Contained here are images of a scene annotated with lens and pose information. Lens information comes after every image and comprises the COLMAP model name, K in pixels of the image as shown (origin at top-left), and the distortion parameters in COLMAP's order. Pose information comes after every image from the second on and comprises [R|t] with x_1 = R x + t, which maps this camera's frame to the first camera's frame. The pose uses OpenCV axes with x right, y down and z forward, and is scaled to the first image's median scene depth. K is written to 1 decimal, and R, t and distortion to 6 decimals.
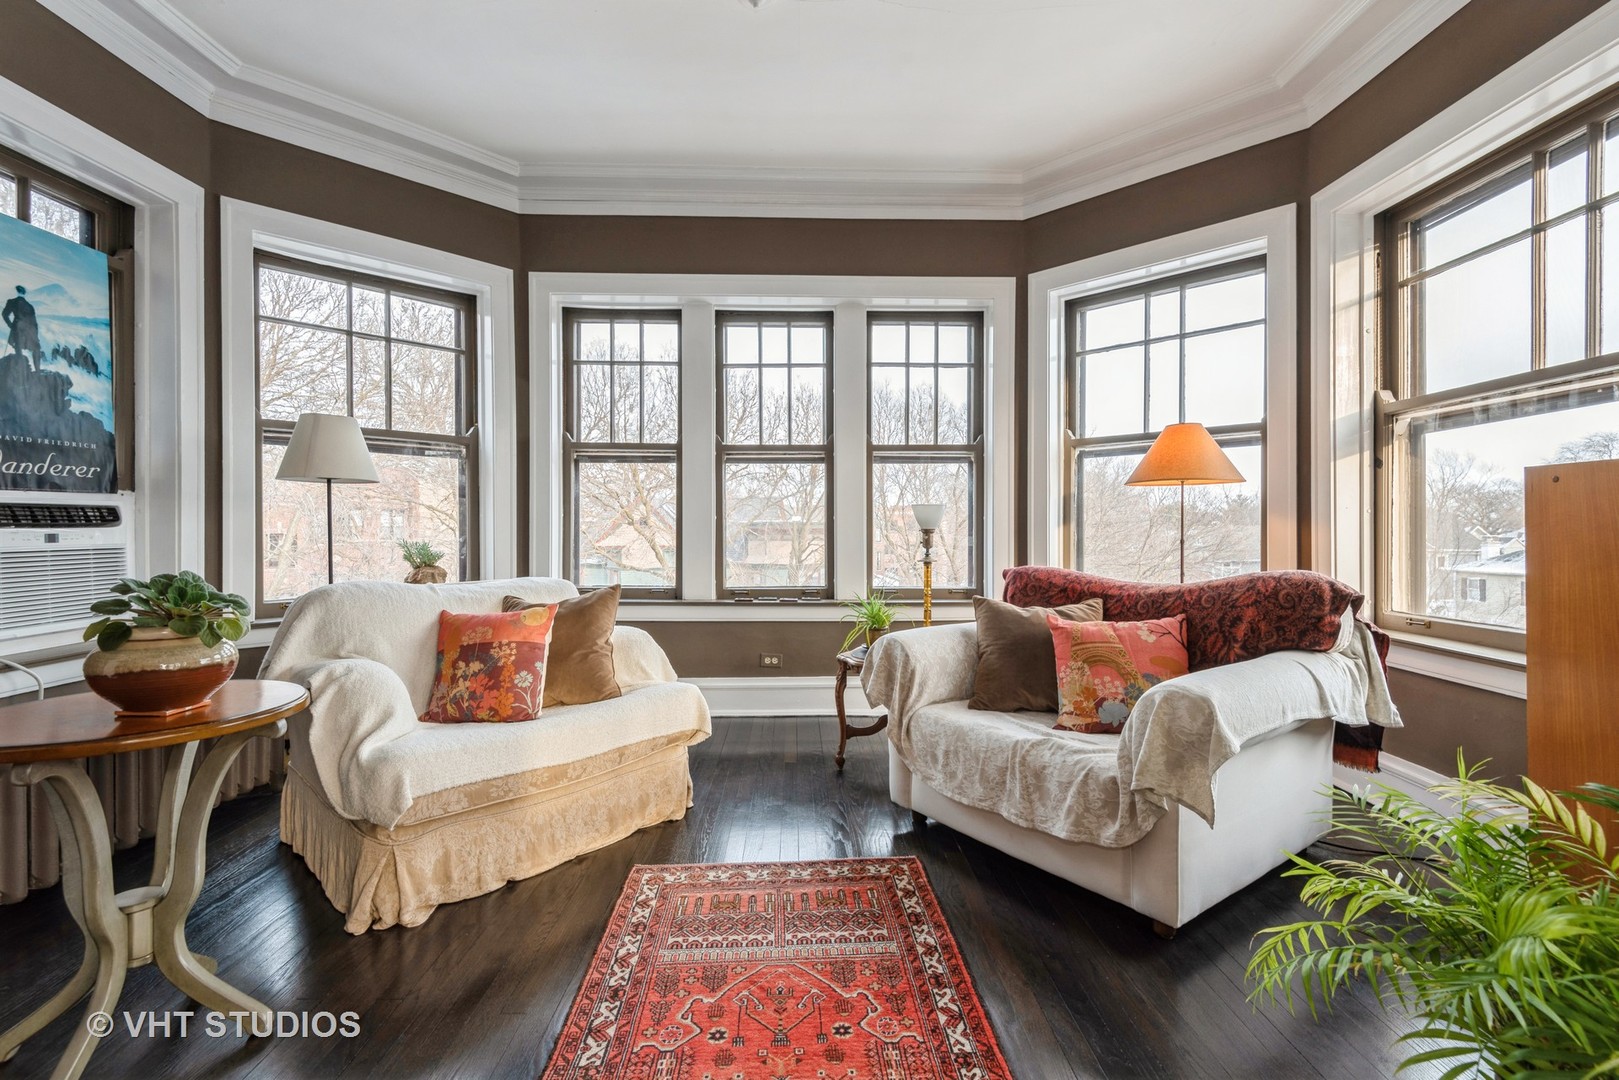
lens RADIAL K [[738.0, 0, 805.8], [0, 738.0, 535.8], [0, 0, 1]] dist [0.024286, -0.010582]
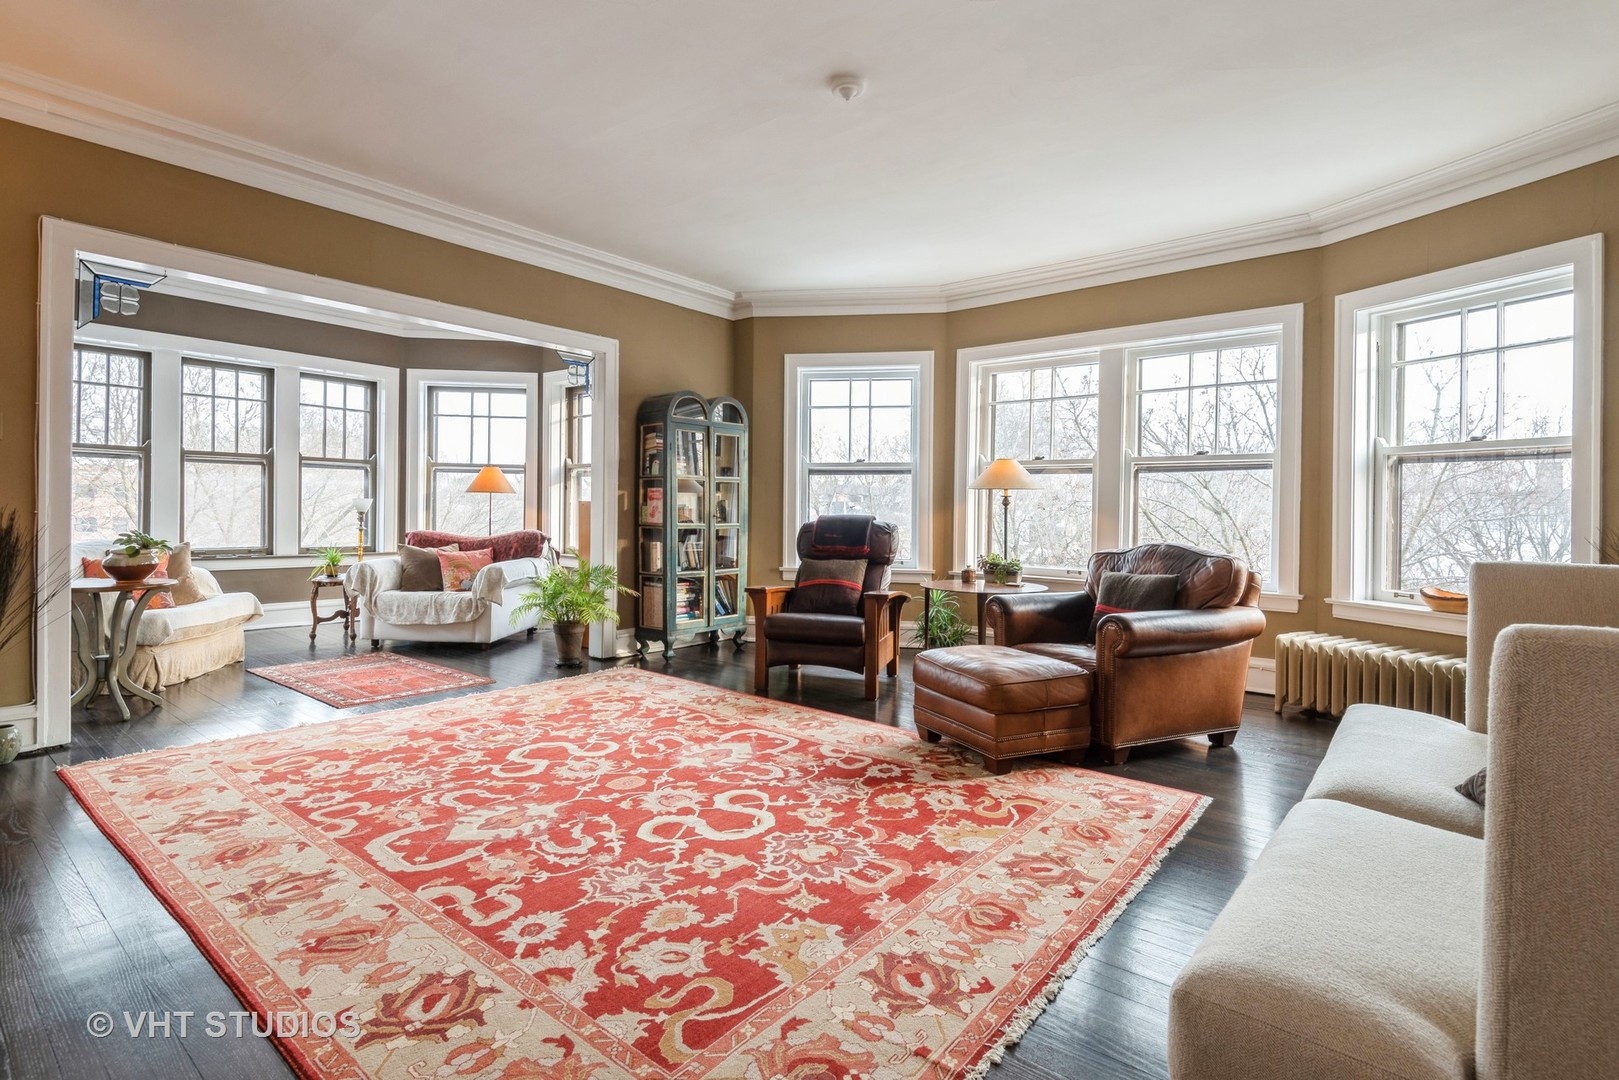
lens RADIAL K [[789.2, 0, 811.1], [0, 789.2, 508.7], [0, 0, 1]] dist [0.015803, -0.002843]
pose [[0.640360, 0.013860, 0.767950, -0.724267], [-0.012932, 0.999890, -0.007263, -0.018891], [-0.767966, -0.005280, 0.640469, -1.305640]]
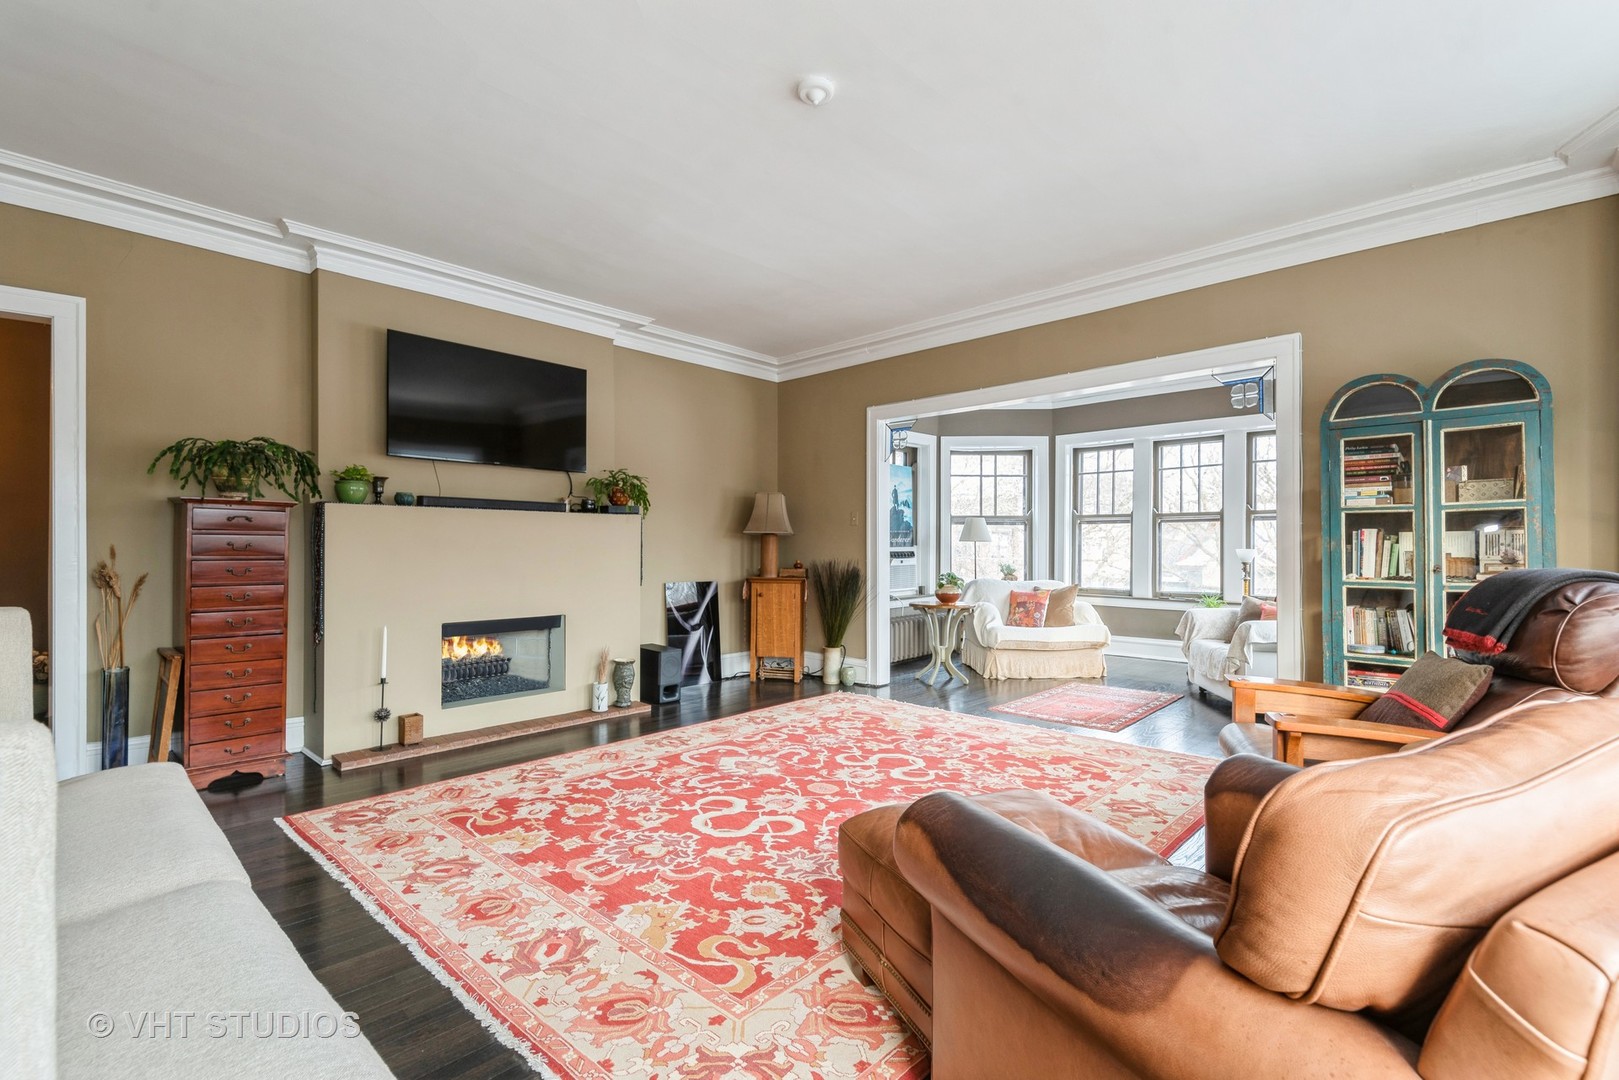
lens RADIAL K [[738.0, 0, 807.7], [0, 738.0, 540.5], [0, 0, 1]] dist [0.024286, -0.010582]
pose [[0.720529, -0.005581, -0.693402, 0.755191], [-0.006334, 0.999873, -0.014629, -0.032882], [0.693396, 0.014932, 0.720402, -1.309449]]
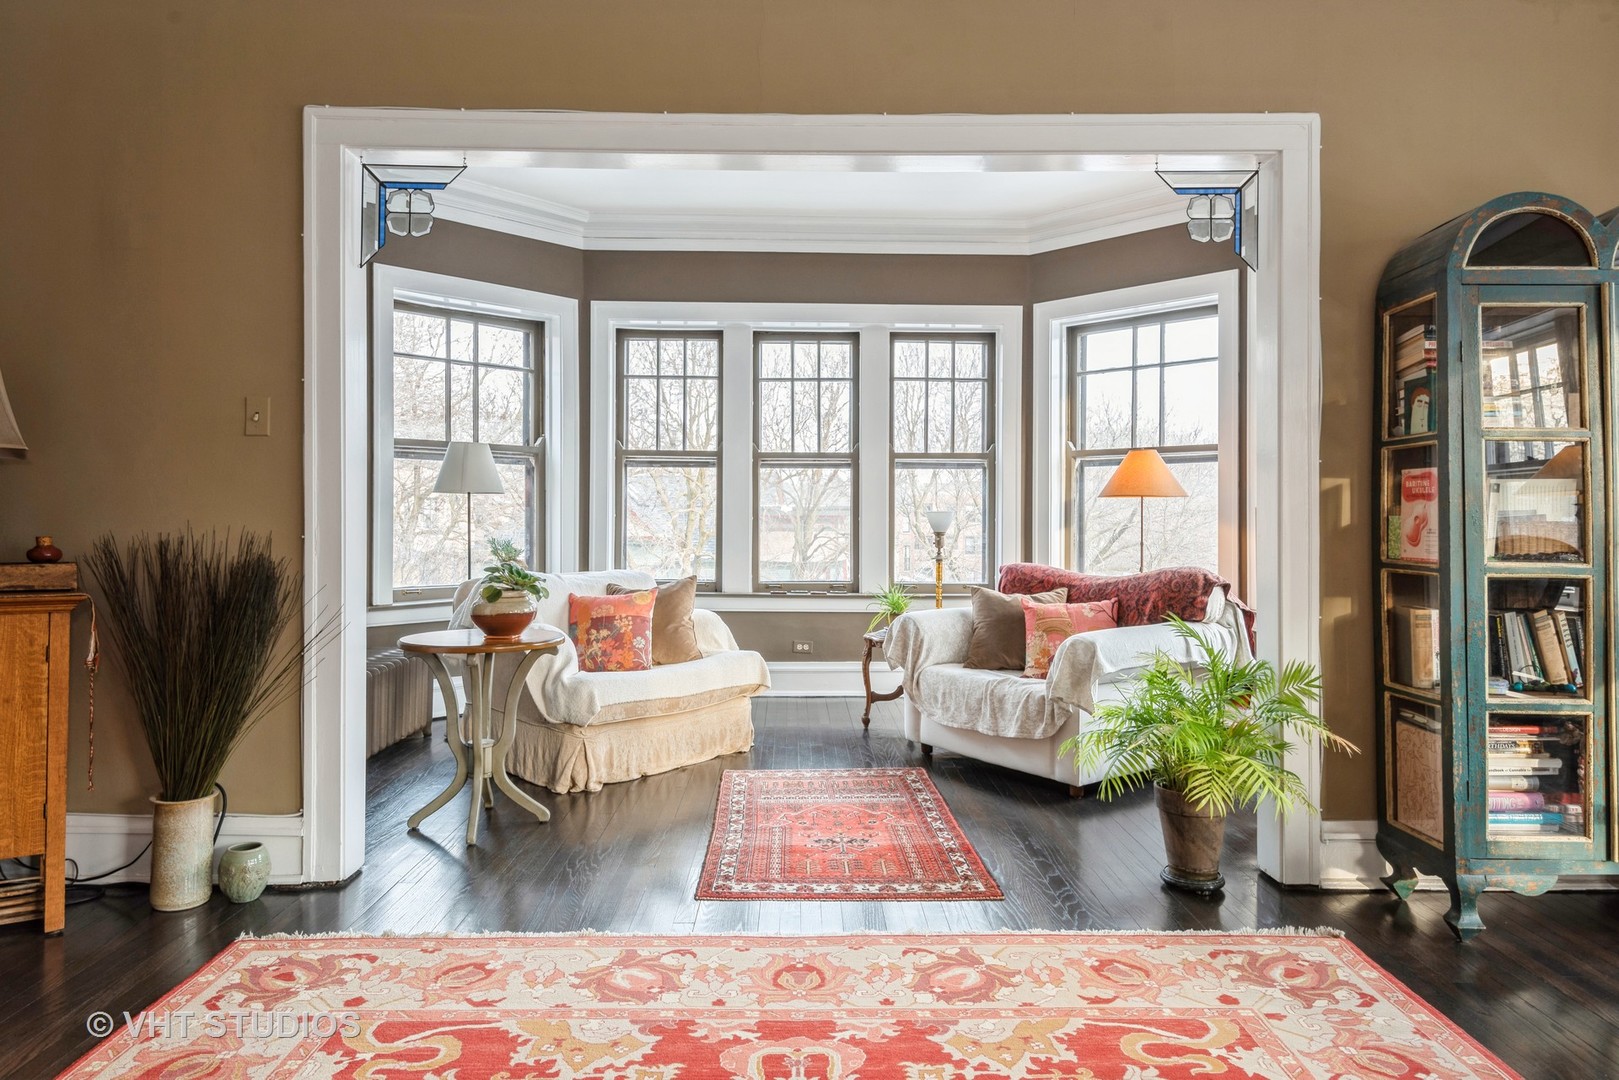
lens RADIAL K [[1019.1, 0, 807.6], [0, 1019.1, 518.1], [0, 0, 1]] dist [0.019554, -0.007339]
pose [[0.999985, 0.005459, 0.001023, -0.056691], [-0.005454, 0.999972, -0.005074, -0.024425], [-0.001050, 0.005069, 0.999987, -0.730525]]
